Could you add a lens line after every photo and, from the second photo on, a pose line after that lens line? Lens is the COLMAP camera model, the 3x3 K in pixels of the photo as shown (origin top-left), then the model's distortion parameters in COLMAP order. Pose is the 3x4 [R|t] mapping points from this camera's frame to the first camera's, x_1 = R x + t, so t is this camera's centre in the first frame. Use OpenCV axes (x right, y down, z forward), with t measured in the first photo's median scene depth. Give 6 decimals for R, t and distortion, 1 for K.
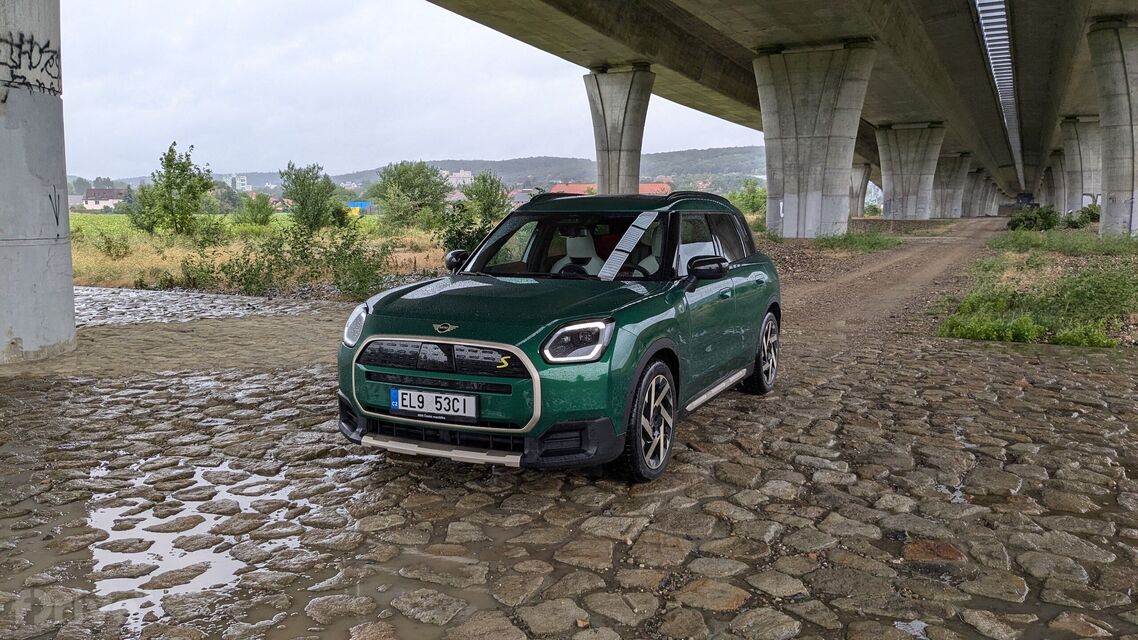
lens RADIAL K [[913.6, 0, 569.6], [0, 913.6, 331.8], [0, 0, 1]] dist [0.047713, -0.087298]
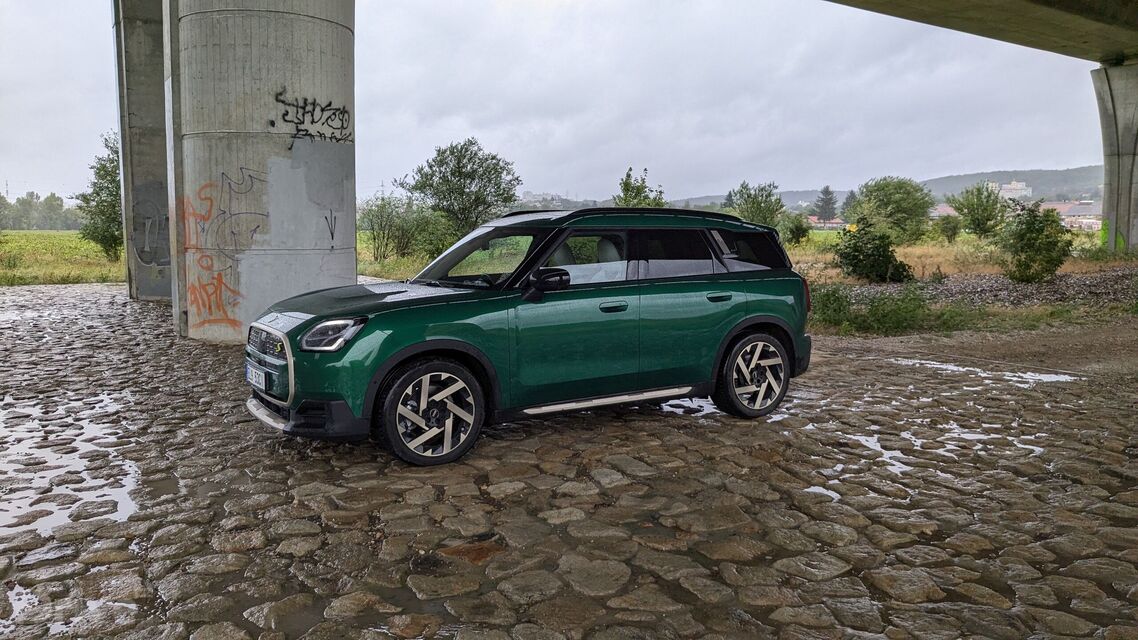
lens RADIAL K [[913.6, 0, 564.5], [0, 913.6, 314.1], [0, 0, 1]] dist [0.047713, -0.087298]
pose [[0.839122, 0.047238, -0.541888, 0.462571], [-0.067369, 0.997577, -0.017360, -0.008305], [0.539755, 0.051073, 0.840272, 0.078321]]
